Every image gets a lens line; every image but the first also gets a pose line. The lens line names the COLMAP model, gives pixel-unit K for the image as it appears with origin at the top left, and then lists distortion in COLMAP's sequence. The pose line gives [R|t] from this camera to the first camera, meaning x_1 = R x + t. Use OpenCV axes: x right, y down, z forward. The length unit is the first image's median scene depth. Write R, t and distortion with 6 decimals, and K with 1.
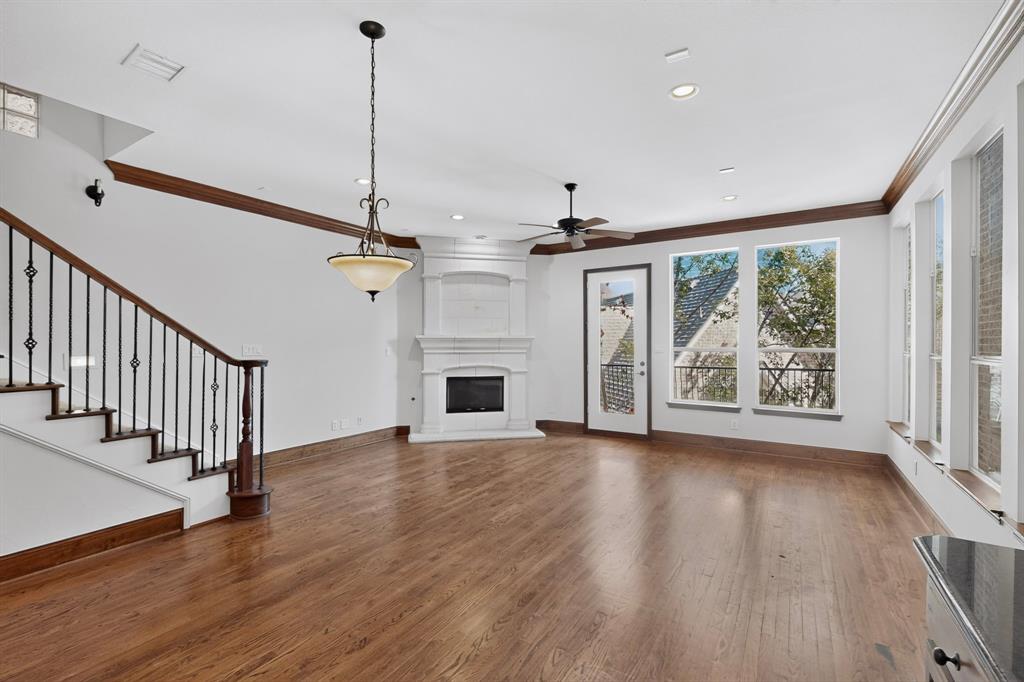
lens RADIAL K [[445.7, 0, 511.0], [0, 445.7, 341.4], [0, 0, 1]] dist [0.003334, 0.000539]
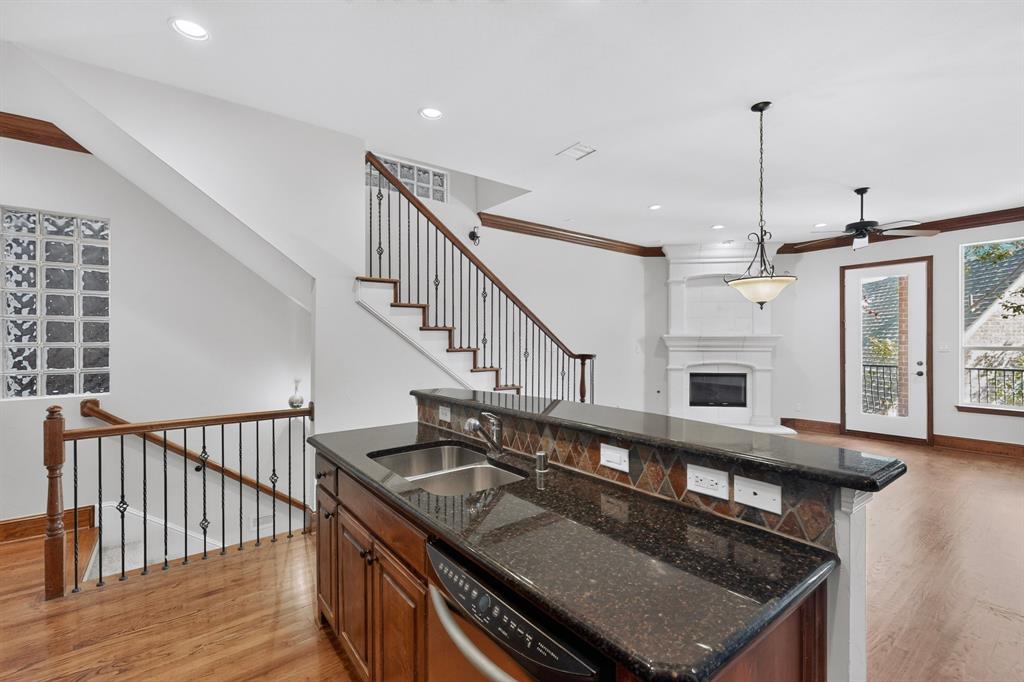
lens RADIAL K [[445.7, 0, 512.4], [0, 445.7, 341.9], [0, 0, 1]] dist [0.003334, 0.000539]
pose [[0.940481, 0.000056, -0.339846, -0.187316], [0.001019, 0.999995, 0.002983, 0.001188], [0.339844, -0.003152, 0.940476, -0.173043]]
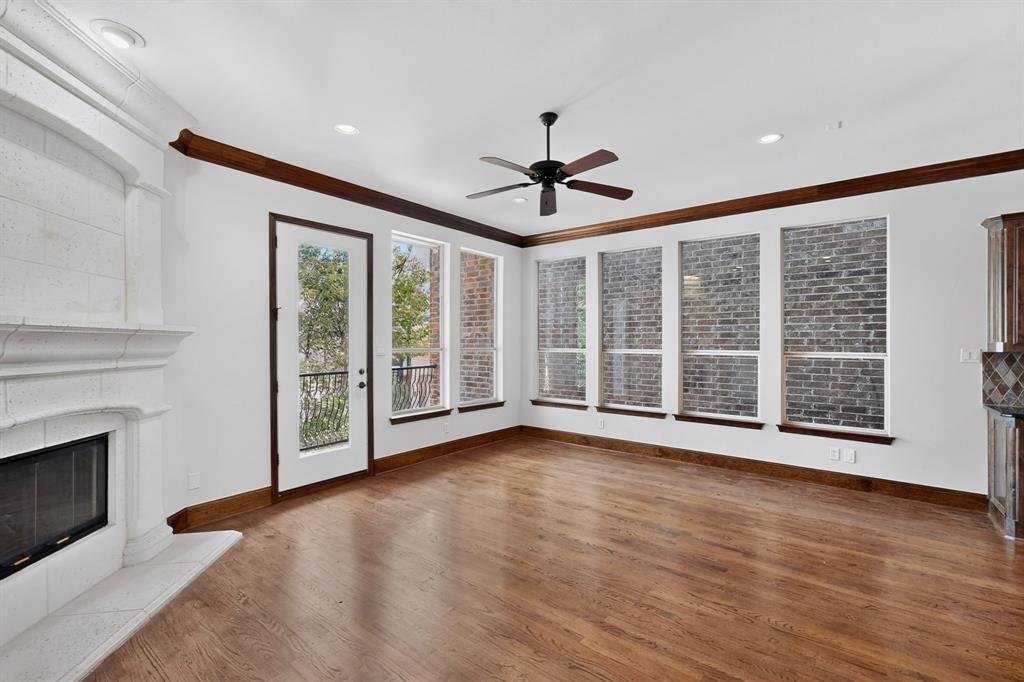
lens RADIAL K [[445.7, 0, 516.1], [0, 445.7, 342.9], [0, 0, 1]] dist [0.003334, 0.000539]
pose [[0.098006, -0.001748, 0.995184, -0.379651], [-0.005439, 0.999983, 0.002292, 0.000860], [-0.995171, -0.005638, 0.097995, 0.661671]]
